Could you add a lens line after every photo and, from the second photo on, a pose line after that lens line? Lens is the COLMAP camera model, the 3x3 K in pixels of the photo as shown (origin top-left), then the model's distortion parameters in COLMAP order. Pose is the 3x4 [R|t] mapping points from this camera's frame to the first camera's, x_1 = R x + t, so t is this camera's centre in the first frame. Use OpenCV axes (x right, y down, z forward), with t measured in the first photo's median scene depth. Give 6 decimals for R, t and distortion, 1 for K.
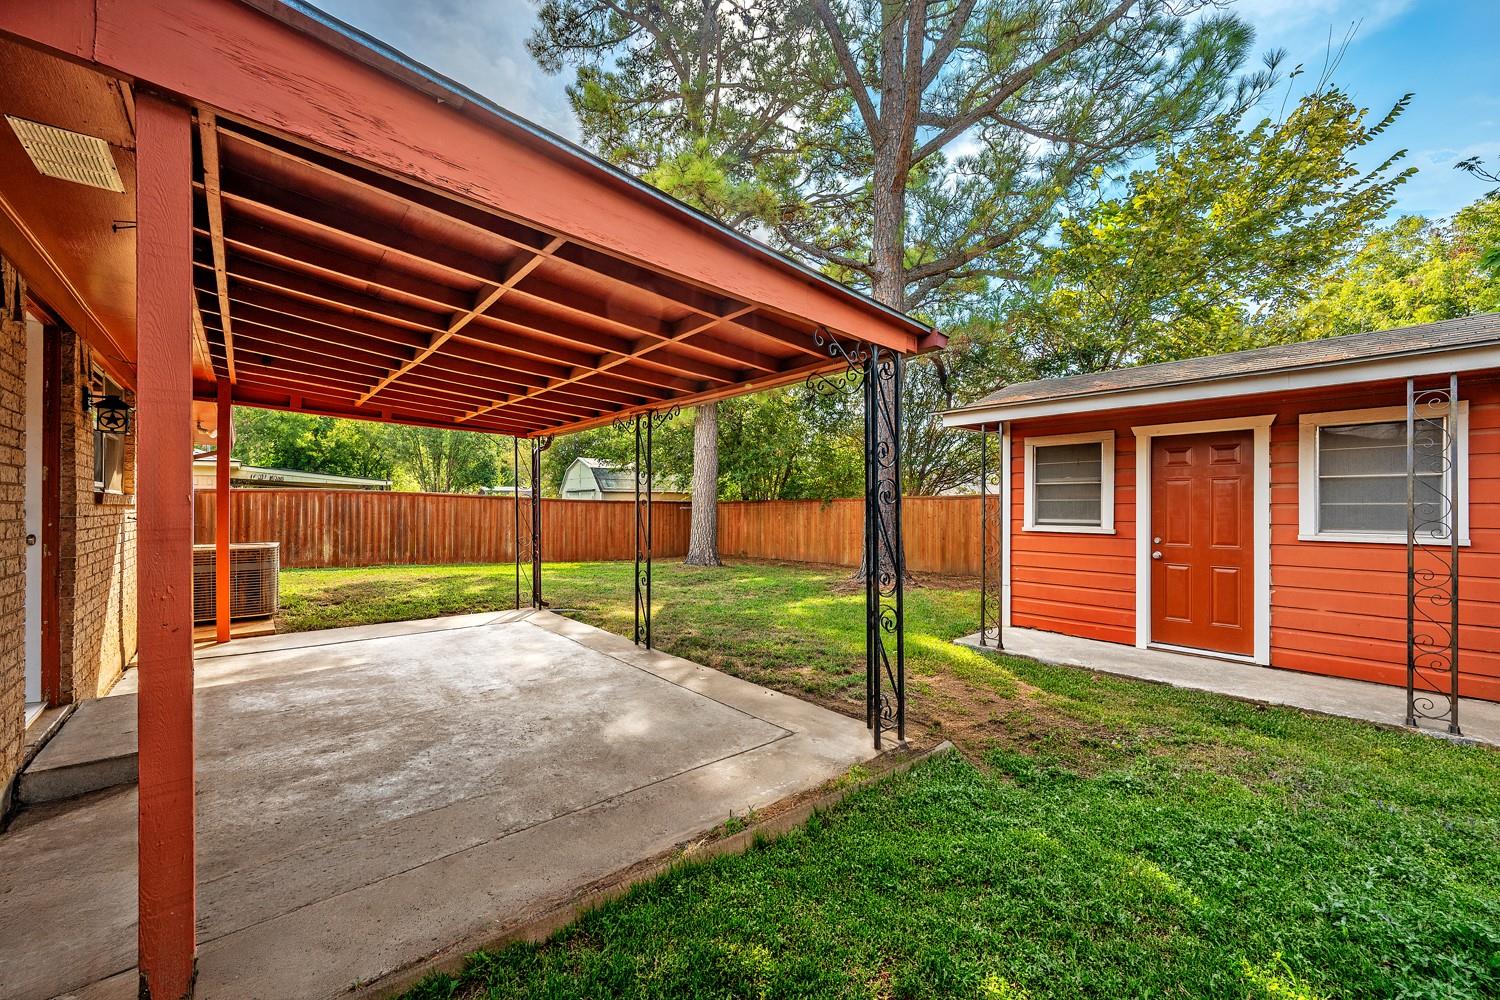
lens RADIAL K [[586.9, 0, 750.4], [0, 586.9, 504.1], [0, 0, 1]] dist [-0.001357, 0.000221]
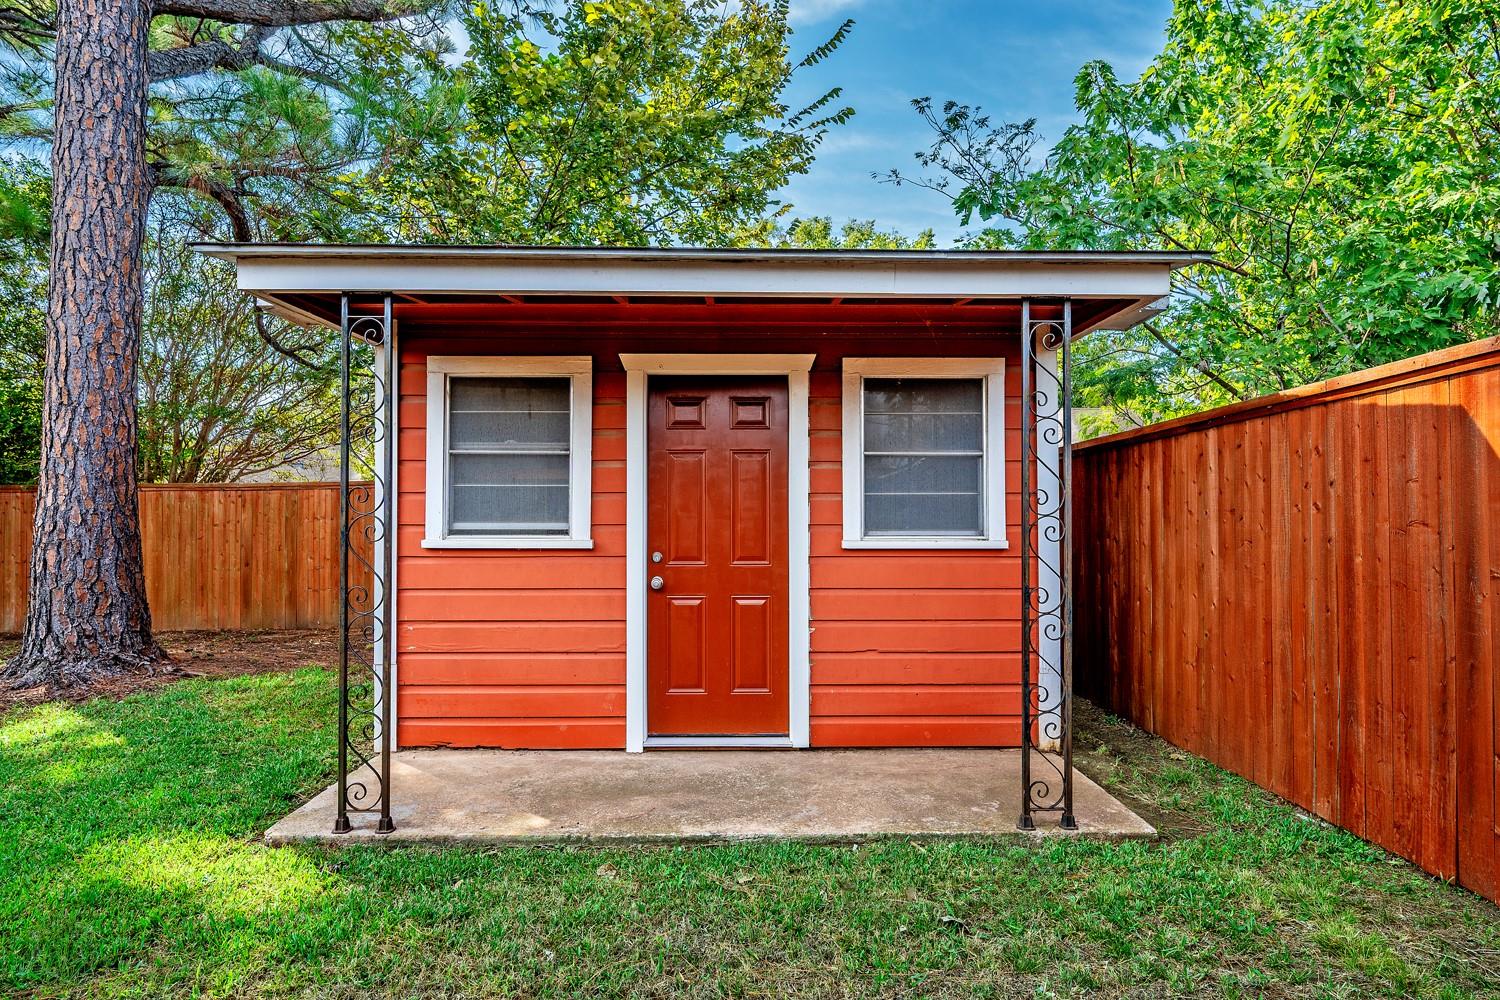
lens RADIAL K [[827.5, 0, 750.0], [0, 827.5, 500.0], [0, 0, 1]] dist [0.000368, 0.000151]
pose [[0.652092, 0.003858, 0.758130, 0.140278], [-0.000528, 0.999989, -0.004635, 0.010001], [-0.758140, 0.002622, 0.652087, 0.401195]]
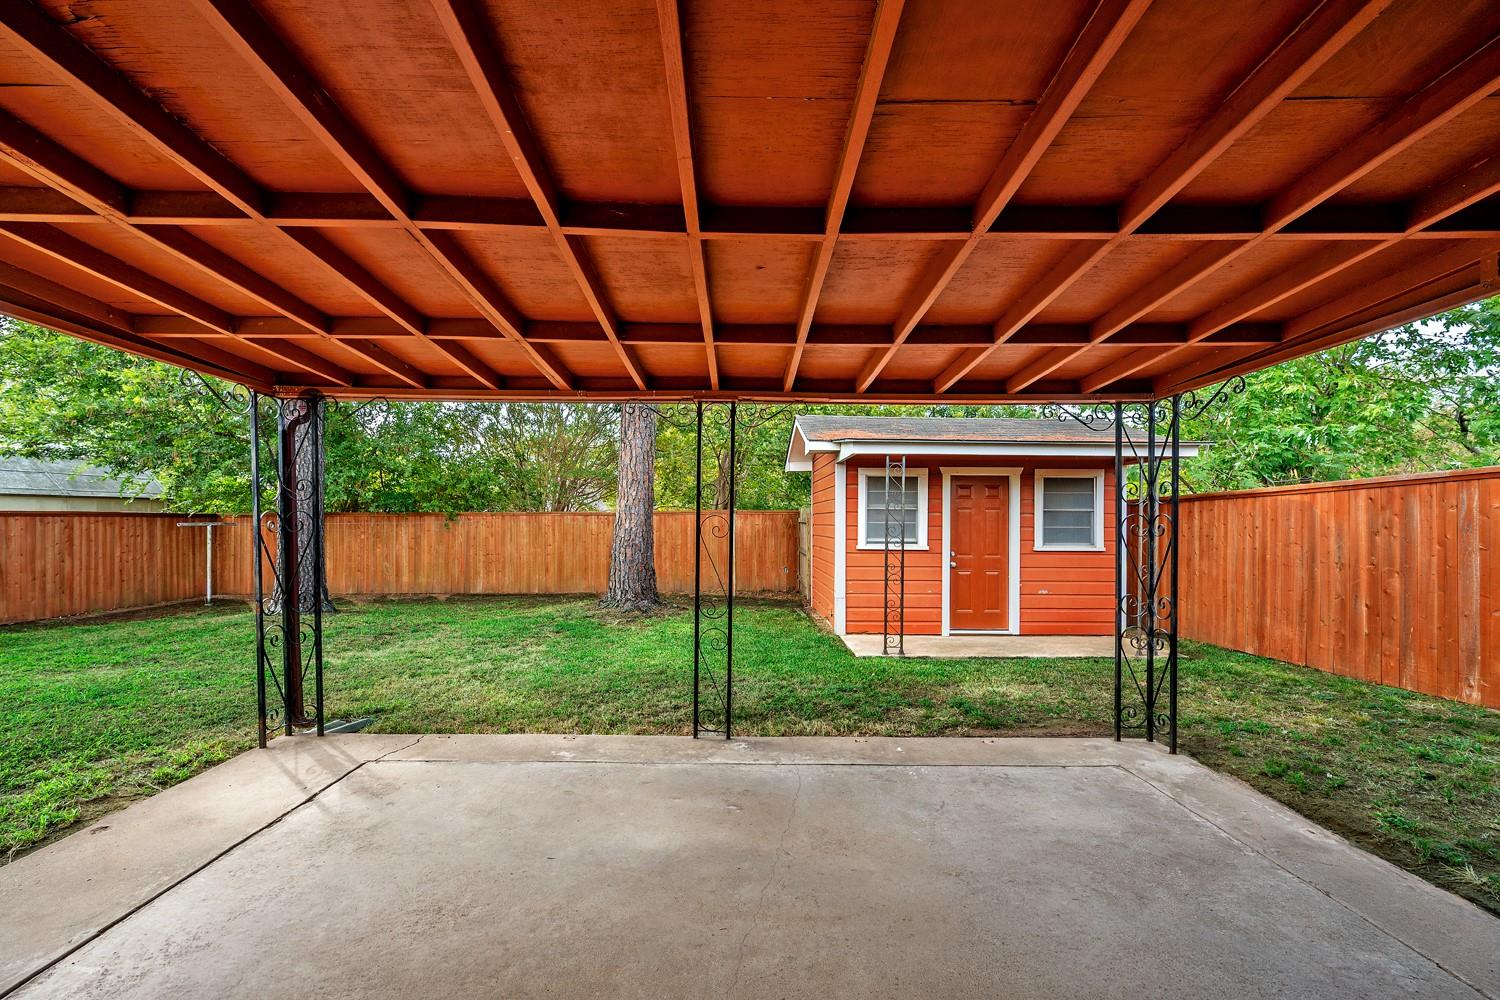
lens RADIAL K [[591.8, 0, 747.3], [0, 591.8, 525.9], [0, 0, 1]] dist [0.001150, 0.000116]
pose [[0.655217, -0.006566, 0.755412, -0.623296], [-0.007106, 0.999864, 0.014854, -0.017526], [-0.755408, -0.015100, 0.655081, 0.465866]]
